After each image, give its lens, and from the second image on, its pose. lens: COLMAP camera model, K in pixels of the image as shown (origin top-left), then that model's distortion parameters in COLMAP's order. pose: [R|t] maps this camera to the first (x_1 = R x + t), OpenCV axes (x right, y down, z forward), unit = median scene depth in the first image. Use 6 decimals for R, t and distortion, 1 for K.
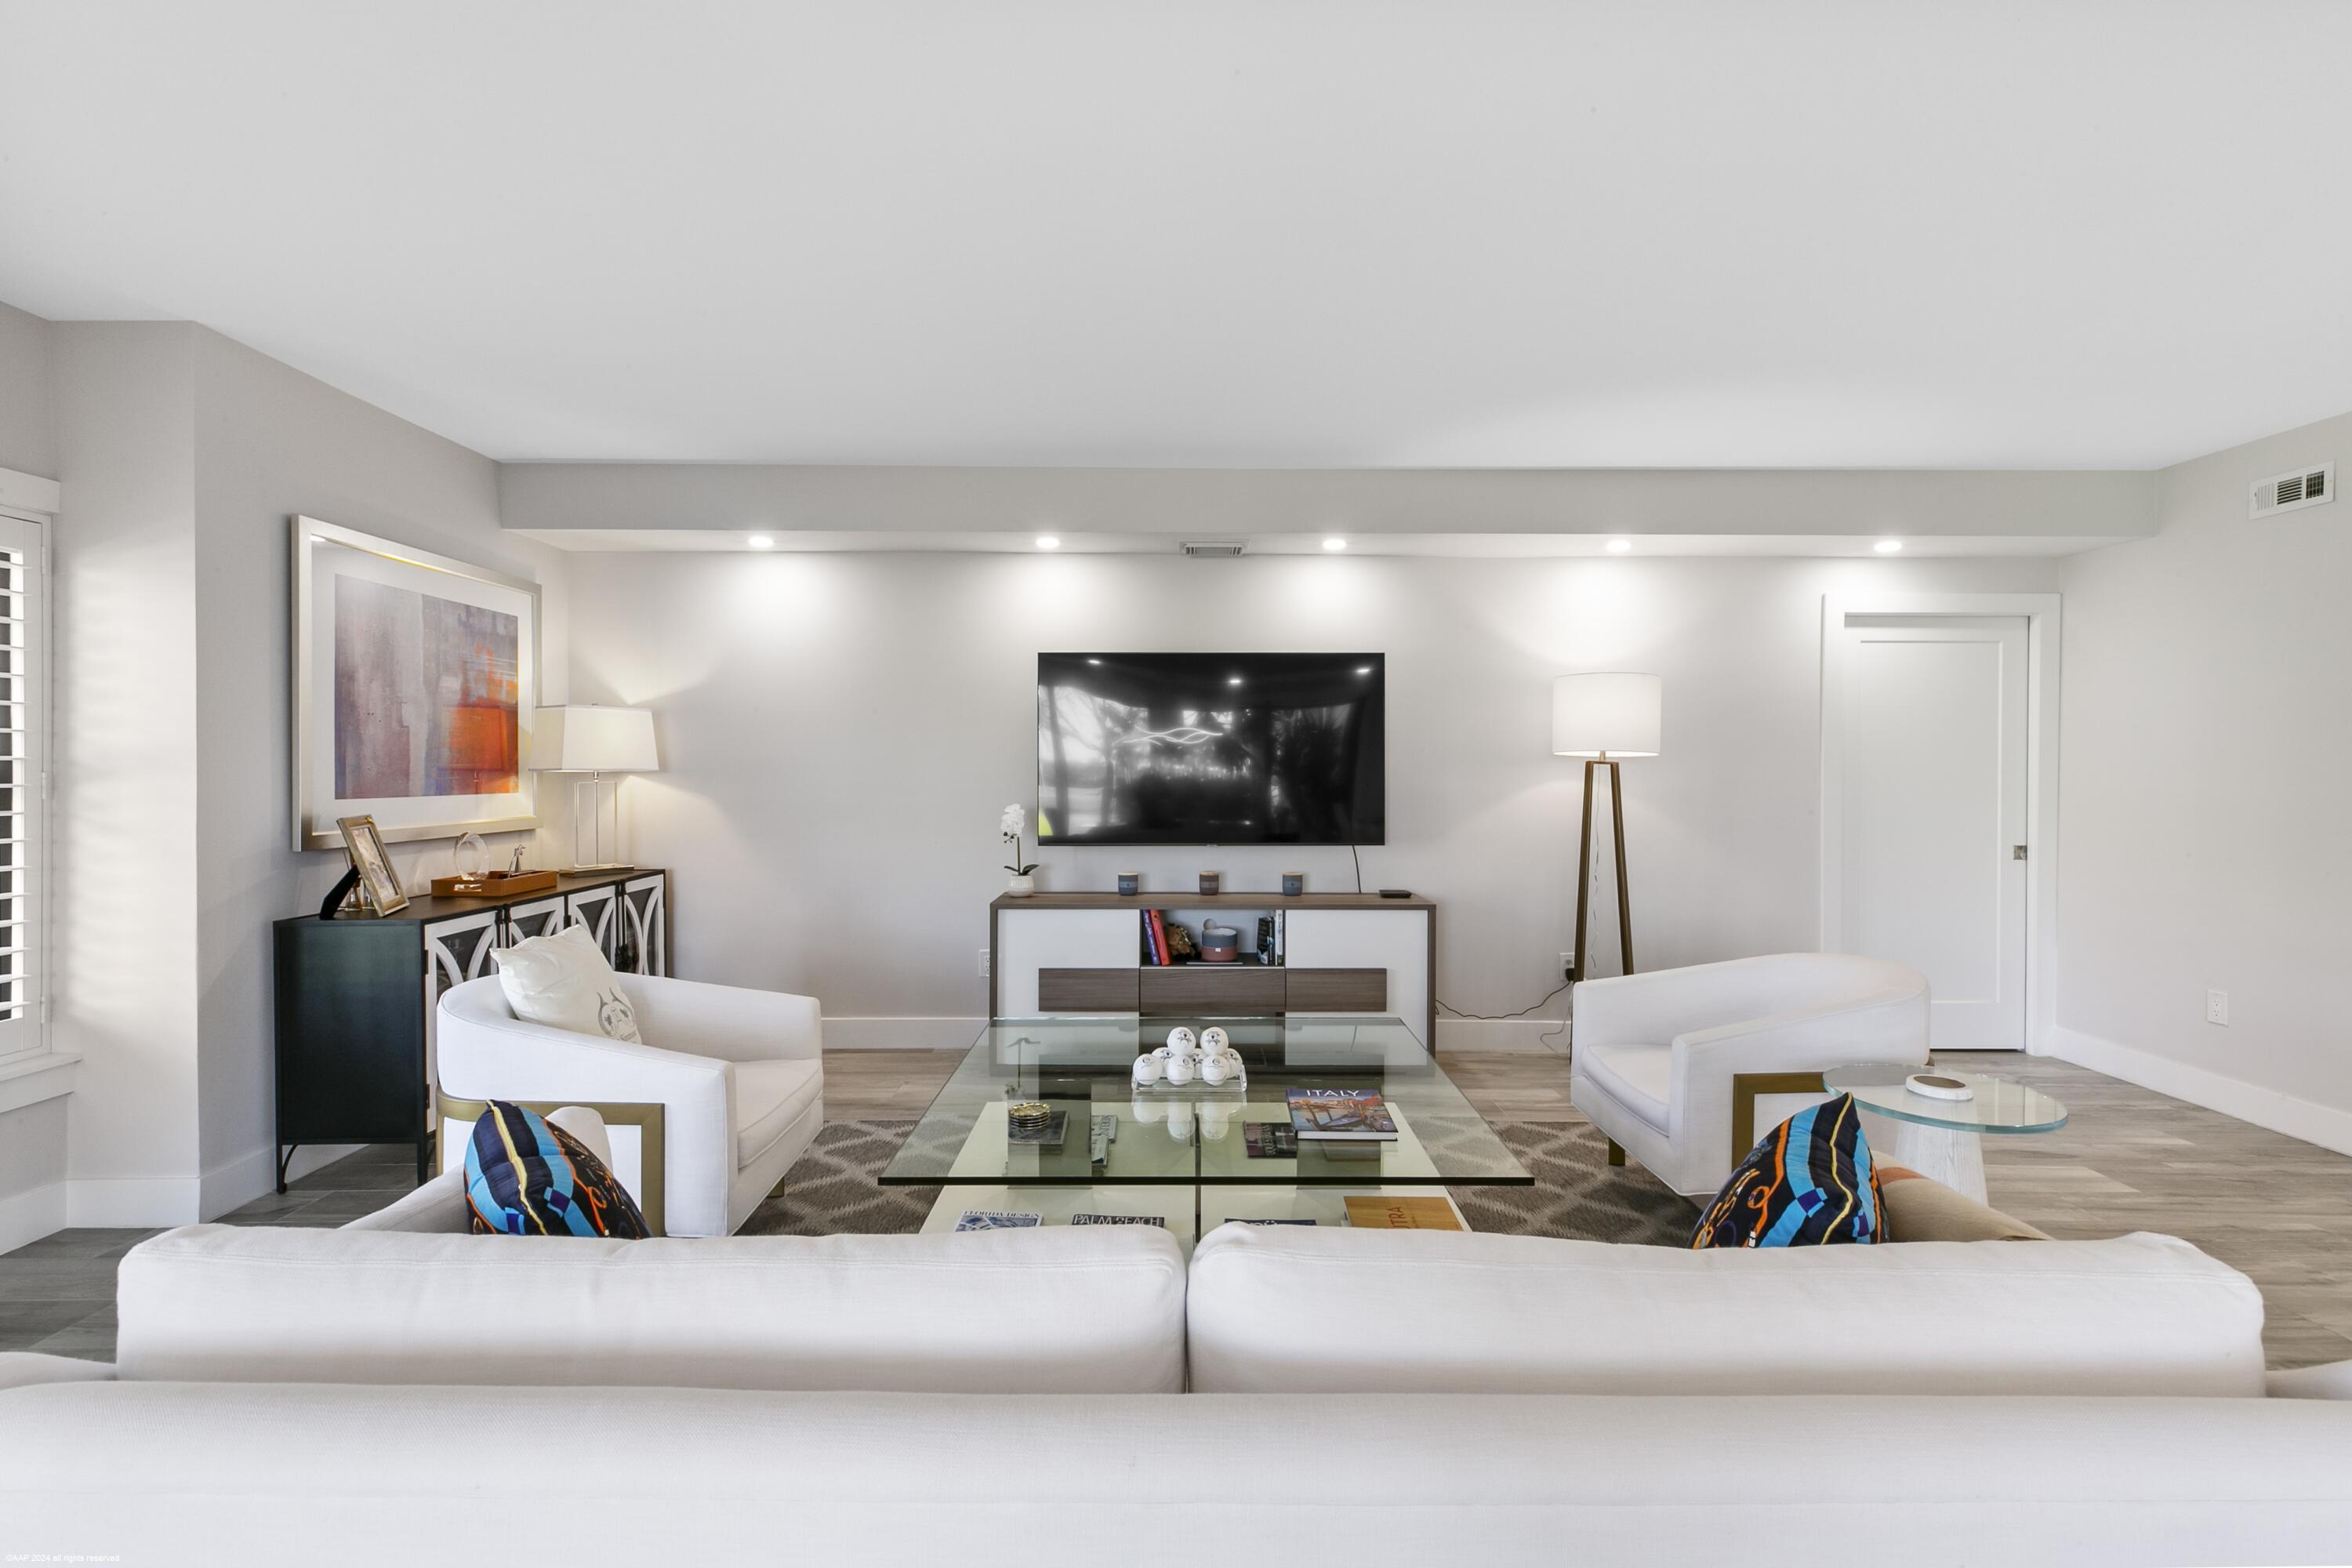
lens RADIAL K [[1062.7, 0, 1179.7], [0, 1062.7, 768.5], [0, 0, 1]] dist [0.006361, -0.000305]
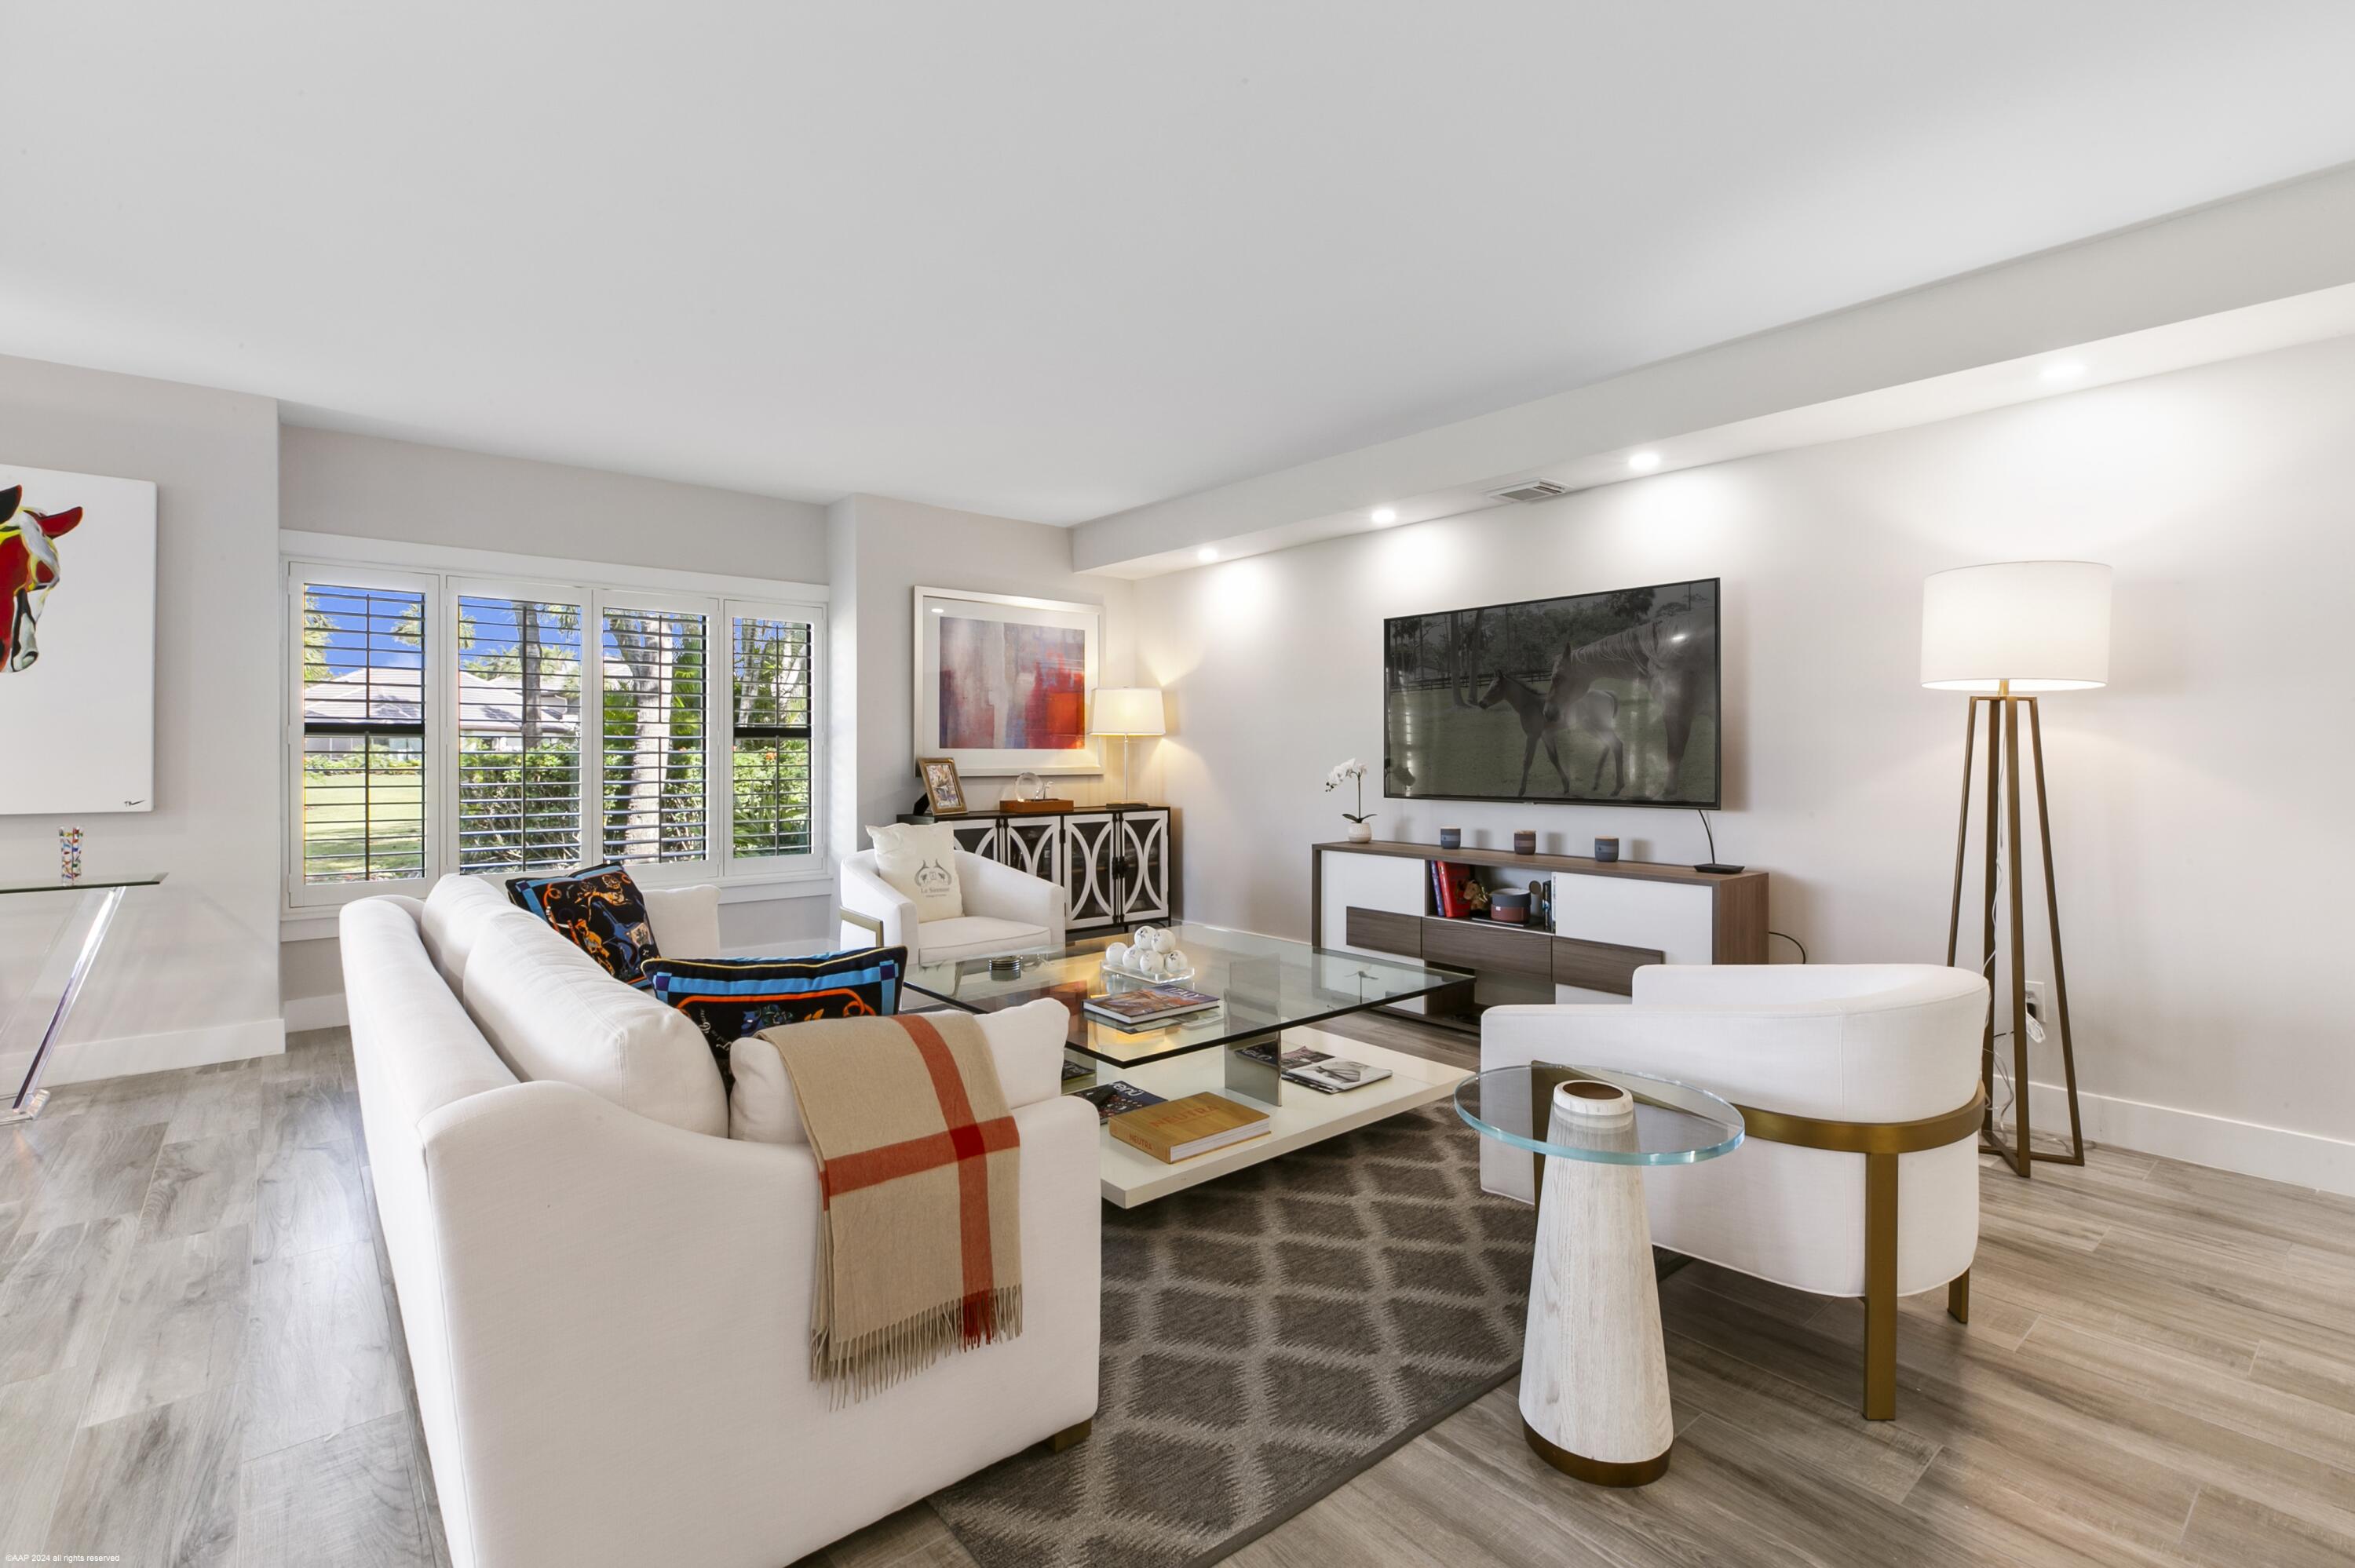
lens RADIAL K [[1063.9, 0, 1181.2], [0, 1063.9, 768.5], [0, 0, 1]] dist [0.006361, -0.000305]
pose [[0.641753, 0.008837, -0.766860, 0.592208], [-0.000310, 0.999937, 0.011264, 0.032364], [0.766911, -0.006991, 0.641715, 0.156660]]
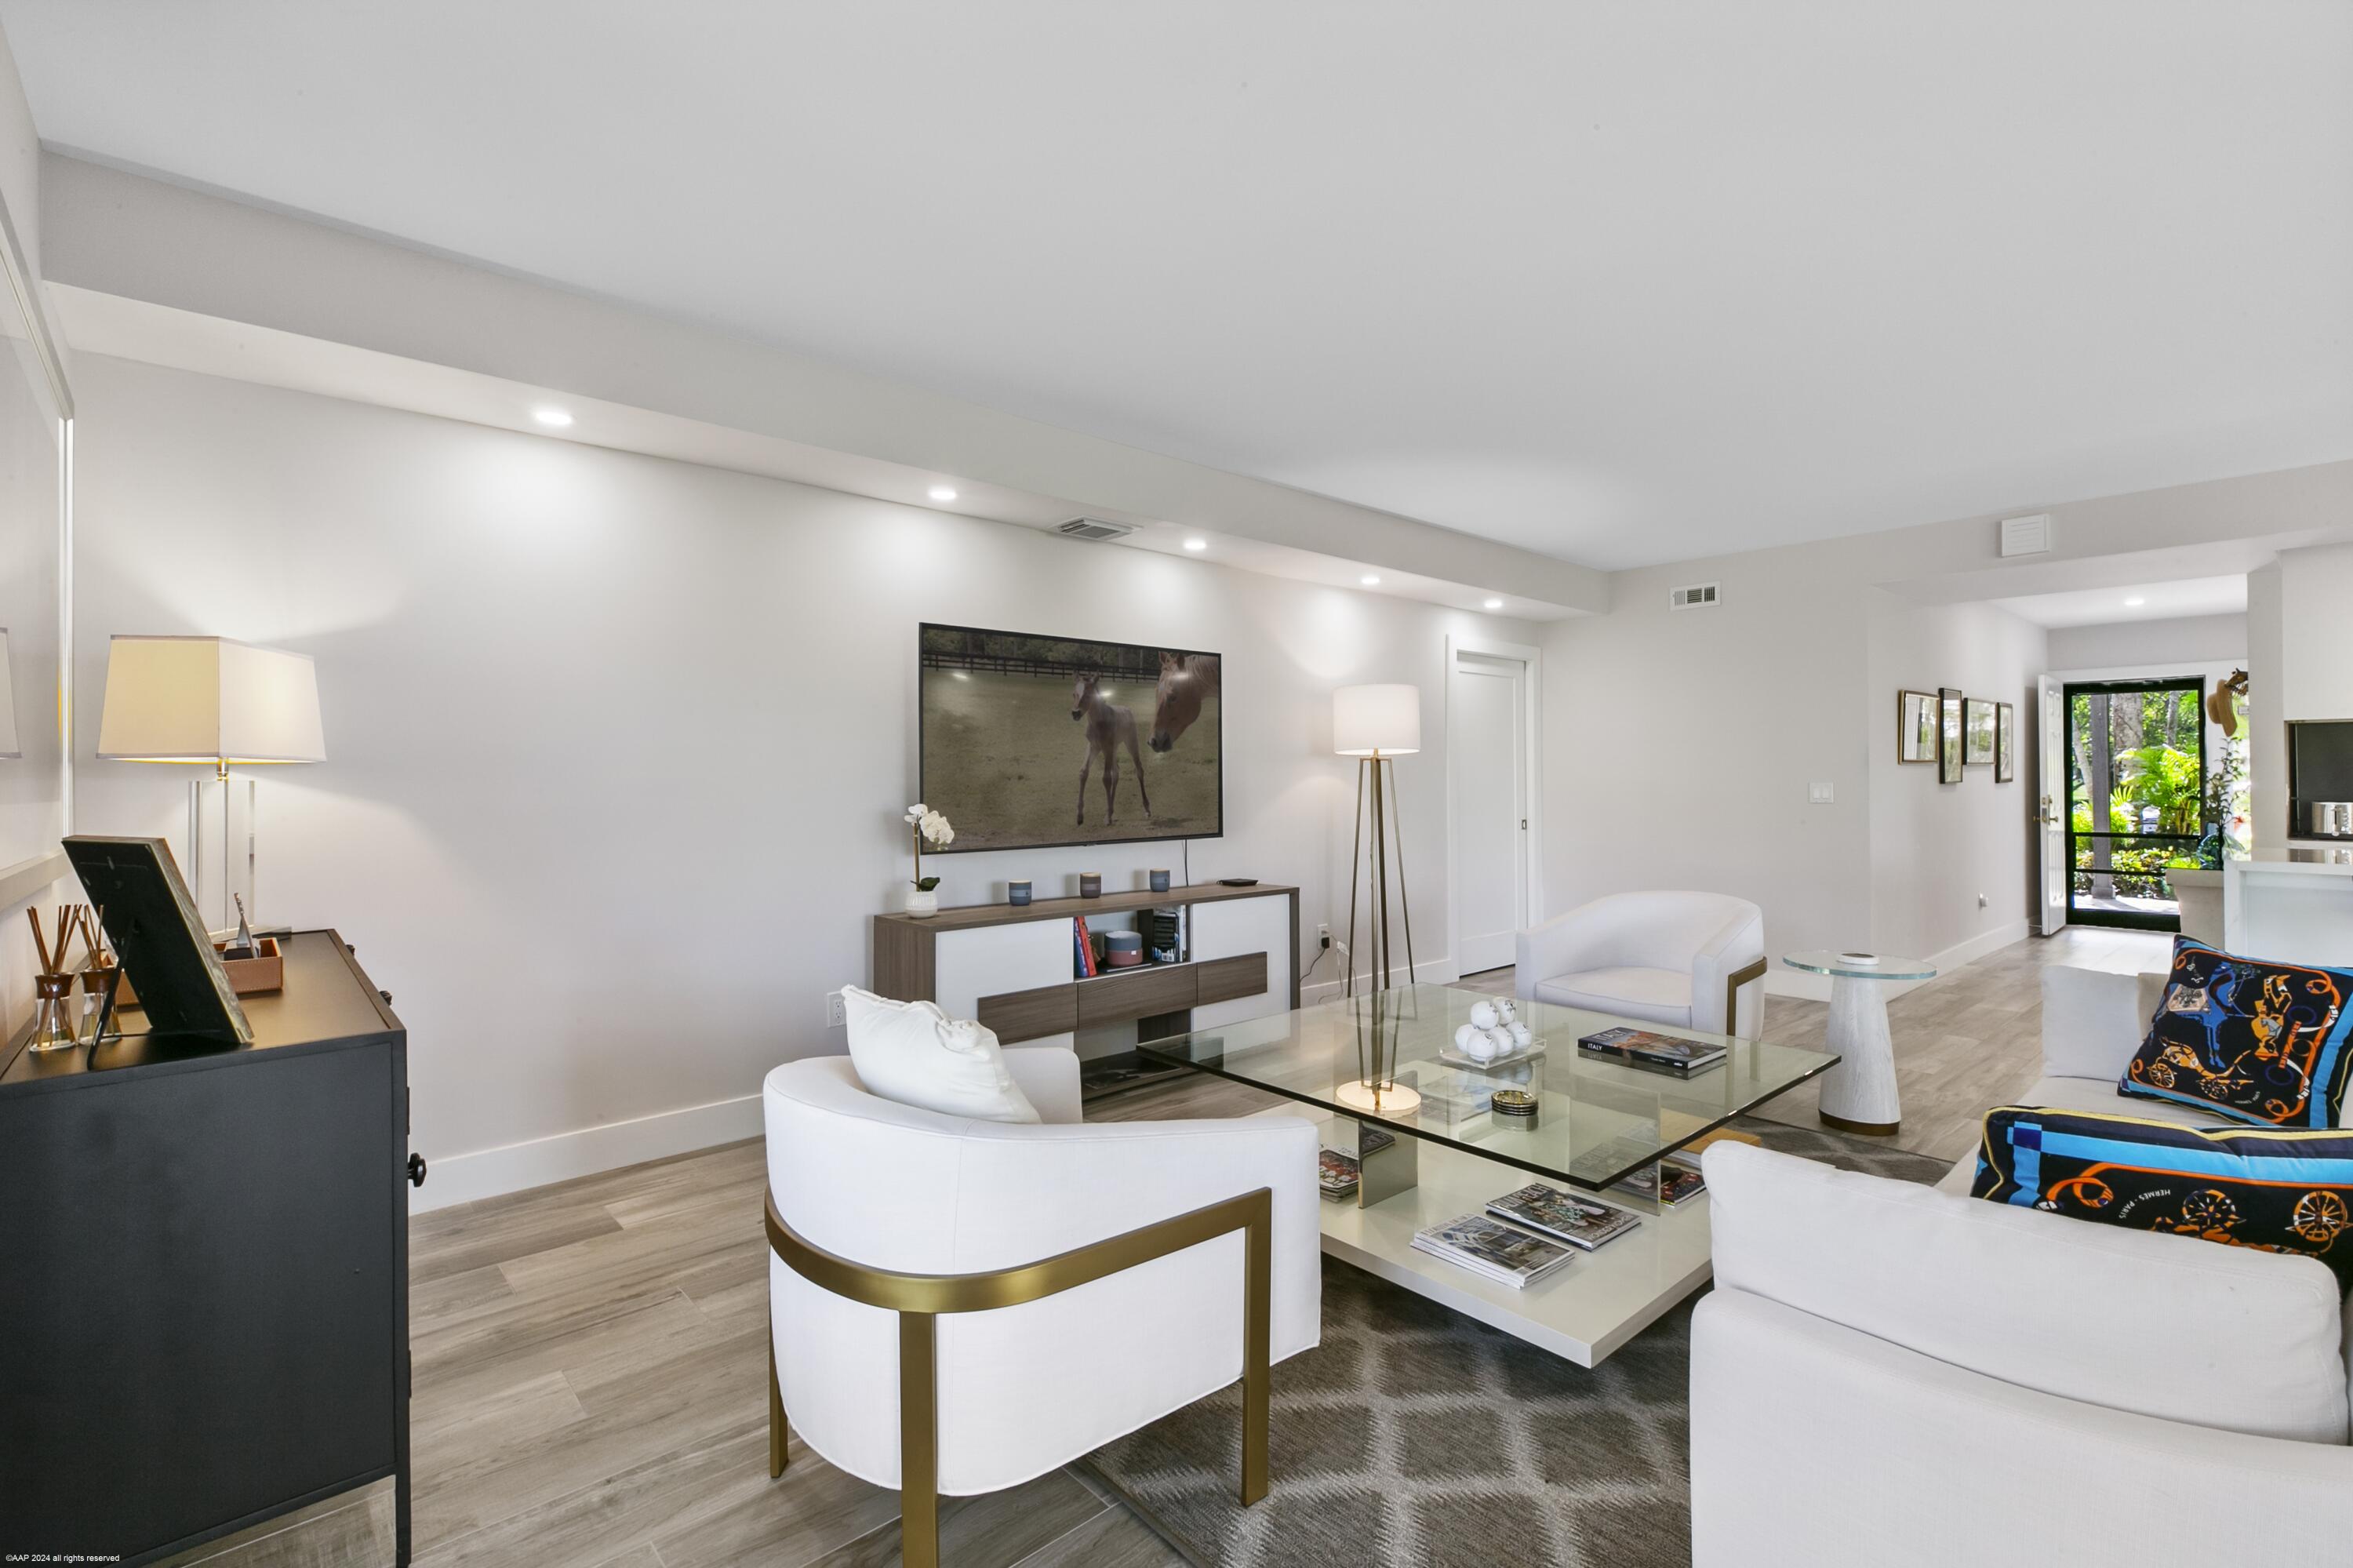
lens RADIAL K [[1041.5, 0, 1176.5], [0, 1041.5, 784.0], [0, 0, 1]] dist [0.000849, -0.000141]
pose [[0.749459, -0.007870, 0.662004, -0.549547], [0.013289, 0.999907, -0.003158, 0.023485], [-0.661918, 0.011164, 0.749494, 0.276467]]
